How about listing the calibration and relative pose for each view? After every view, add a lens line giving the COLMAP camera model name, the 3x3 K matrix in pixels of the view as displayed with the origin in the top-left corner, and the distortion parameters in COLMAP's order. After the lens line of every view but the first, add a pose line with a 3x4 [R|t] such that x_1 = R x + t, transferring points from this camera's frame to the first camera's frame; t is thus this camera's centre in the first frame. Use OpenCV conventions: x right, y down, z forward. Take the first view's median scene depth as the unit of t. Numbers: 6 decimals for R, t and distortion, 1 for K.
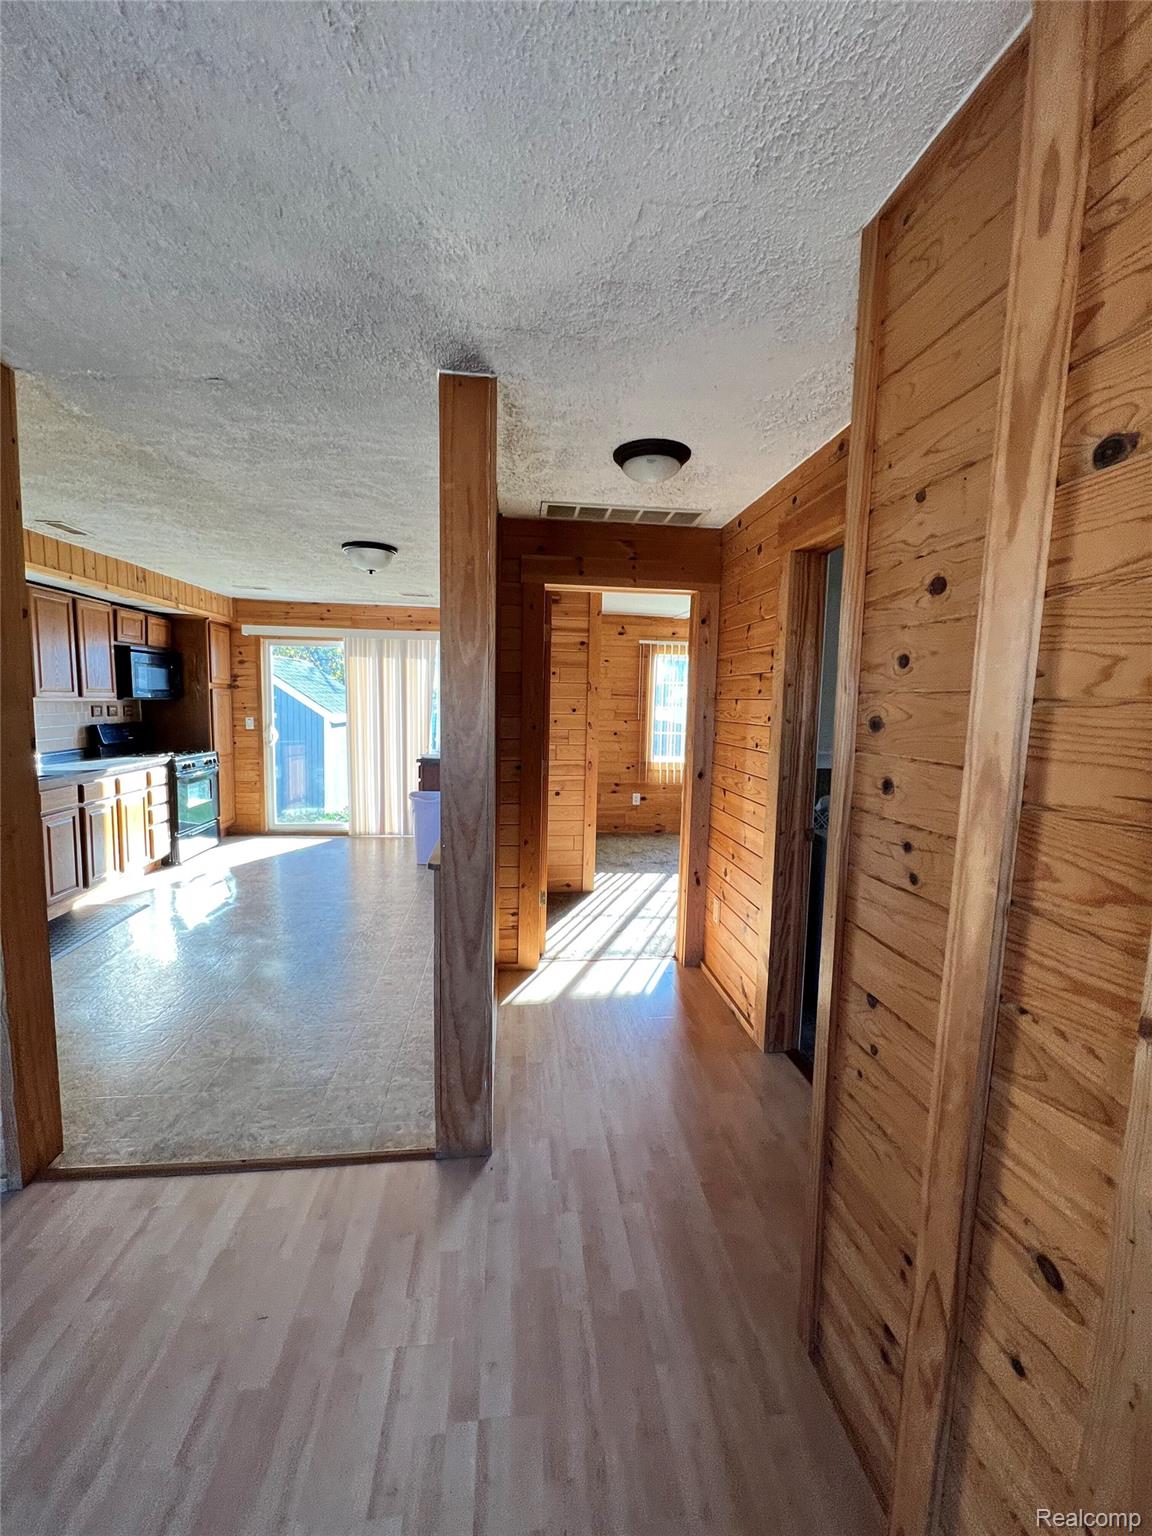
lens RADIAL K [[612.6, 0, 577.5], [0, 612.6, 762.4], [0, 0, 1]] dist [-0.001887, -0.000585]
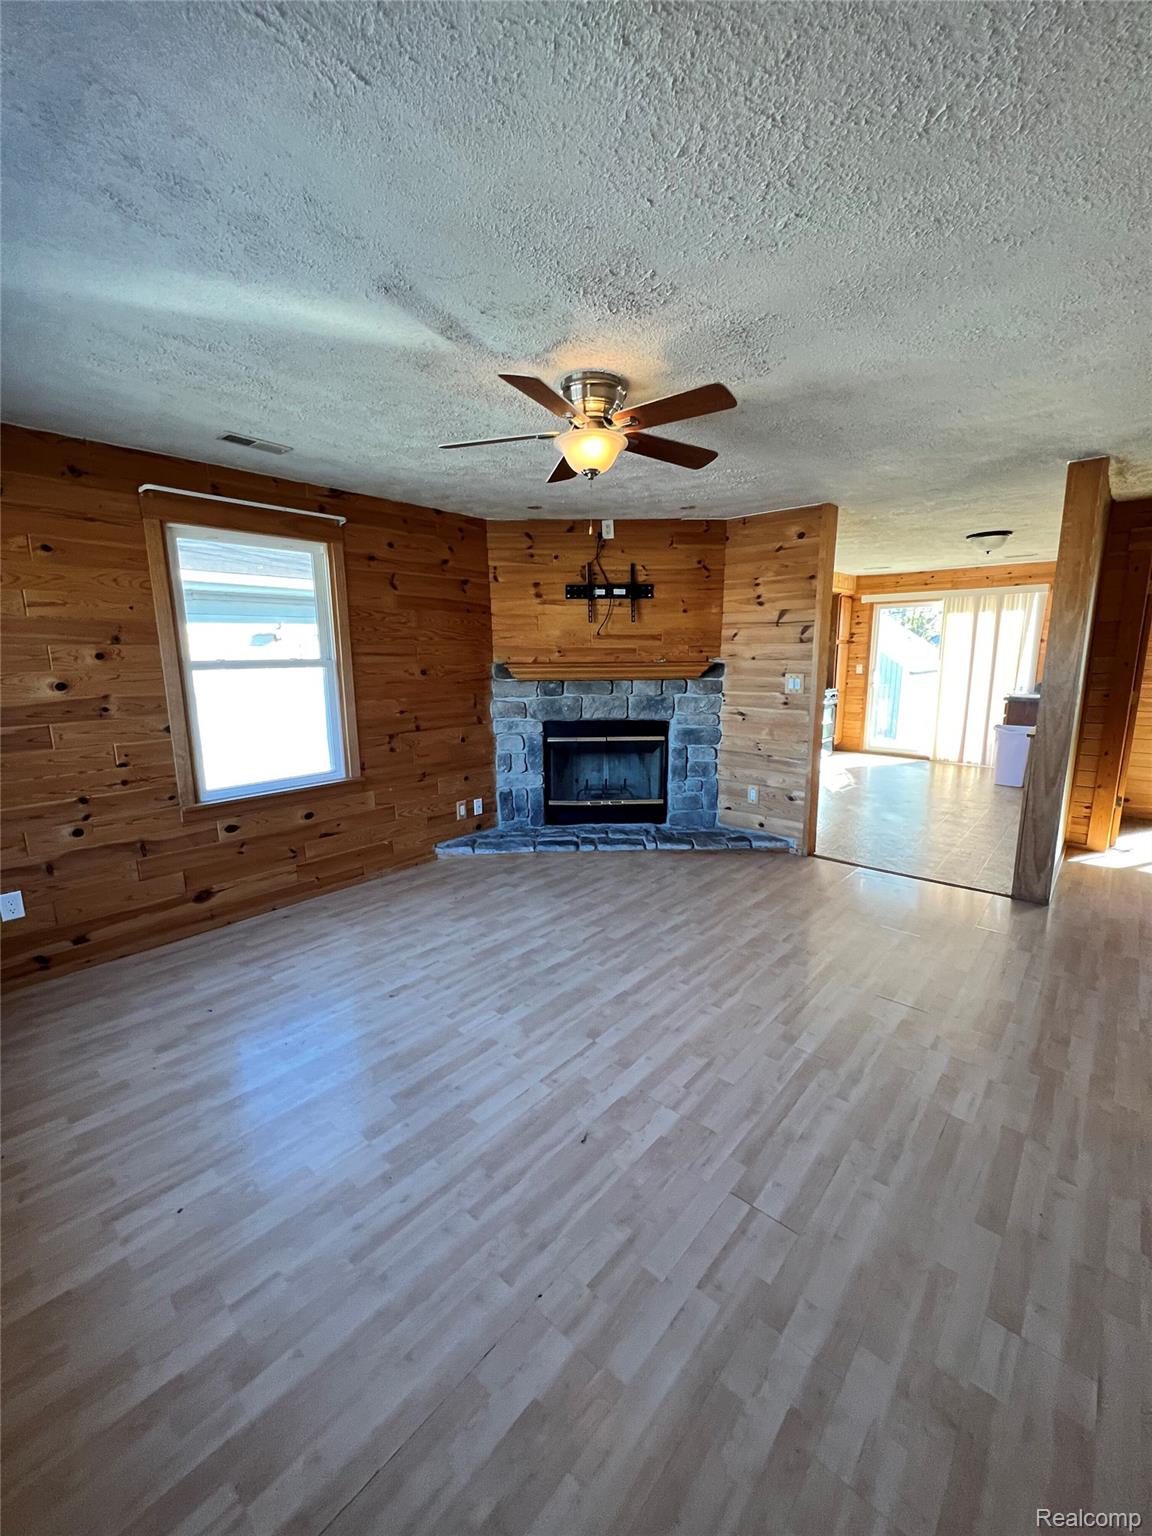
lens RADIAL K [[612.6, 0, 577.5], [0, 612.6, 762.4], [0, 0, 1]] dist [-0.001887, -0.000585]
pose [[0.667751, 0.105956, -0.736806, 0.097473], [-0.051389, 0.994018, 0.096371, 0.063377], [0.742609, -0.026488, 0.669201, -0.552359]]
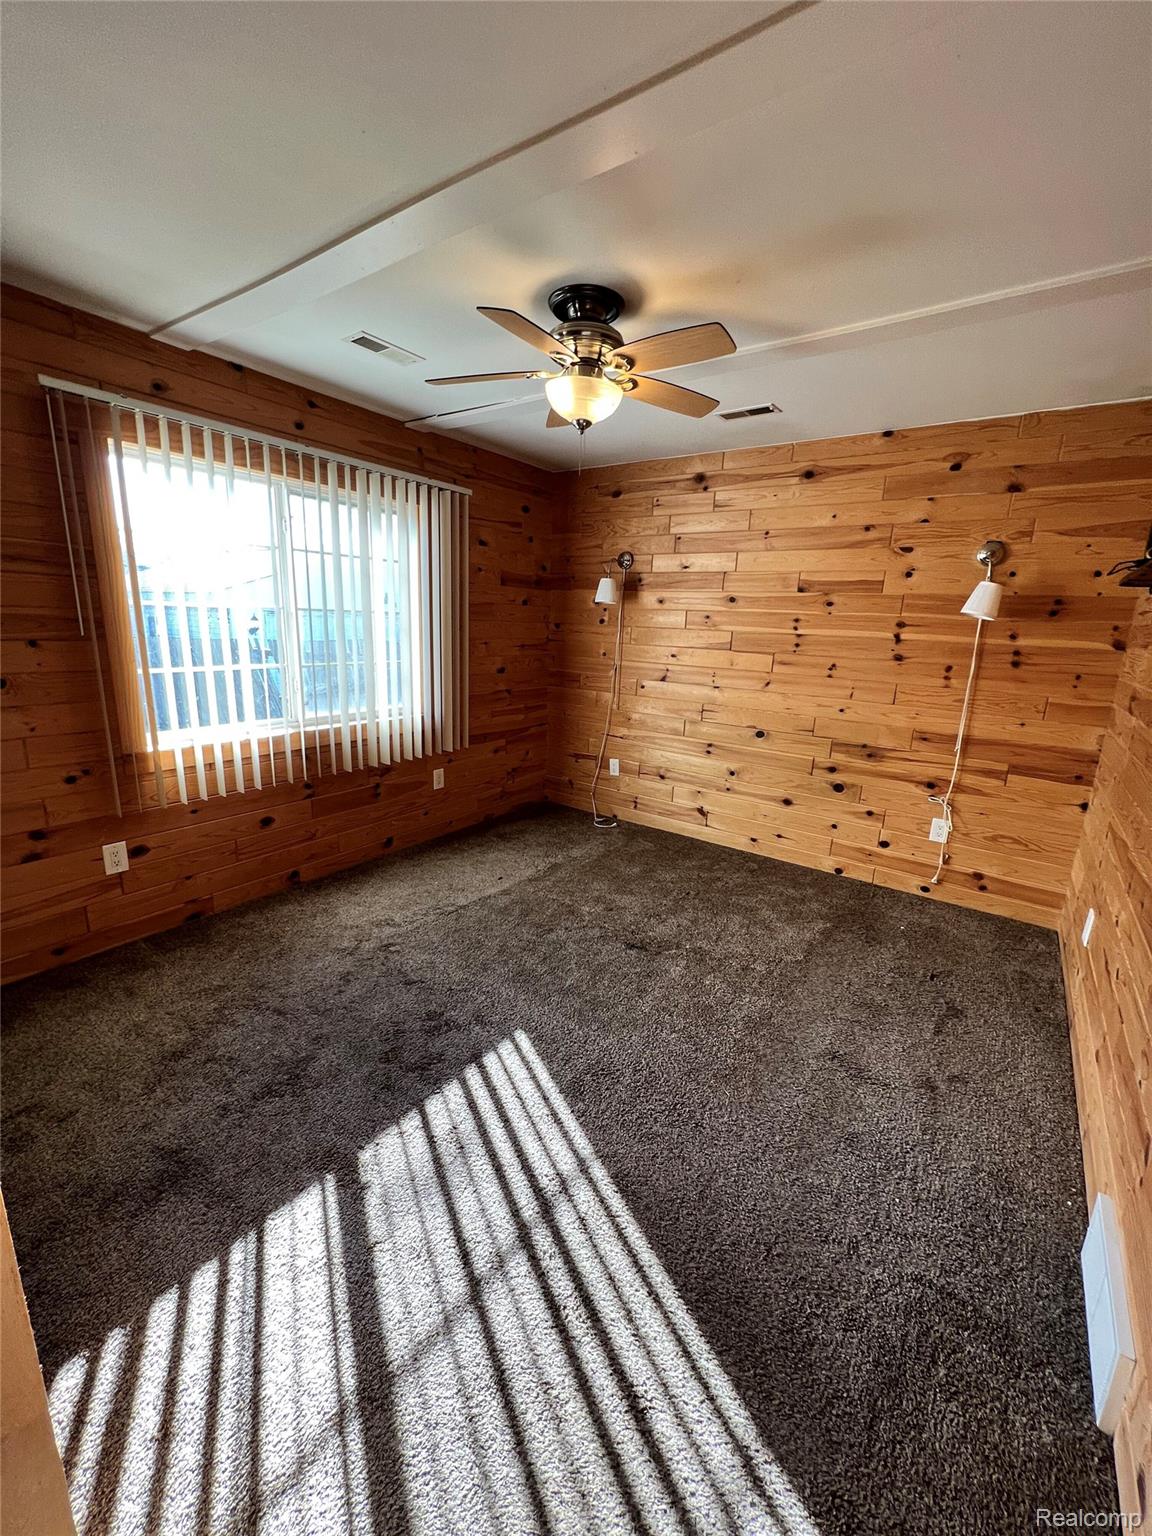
lens RADIAL K [[612.6, 0, 577.5], [0, 612.6, 762.4], [0, 0, 1]] dist [-0.001887, -0.000585]
pose [[0.684657, -0.165818, 0.709753, 0.035260], [0.051123, 0.982305, 0.180178, -0.048316], [-0.727071, -0.087075, 0.681018, 0.558671]]
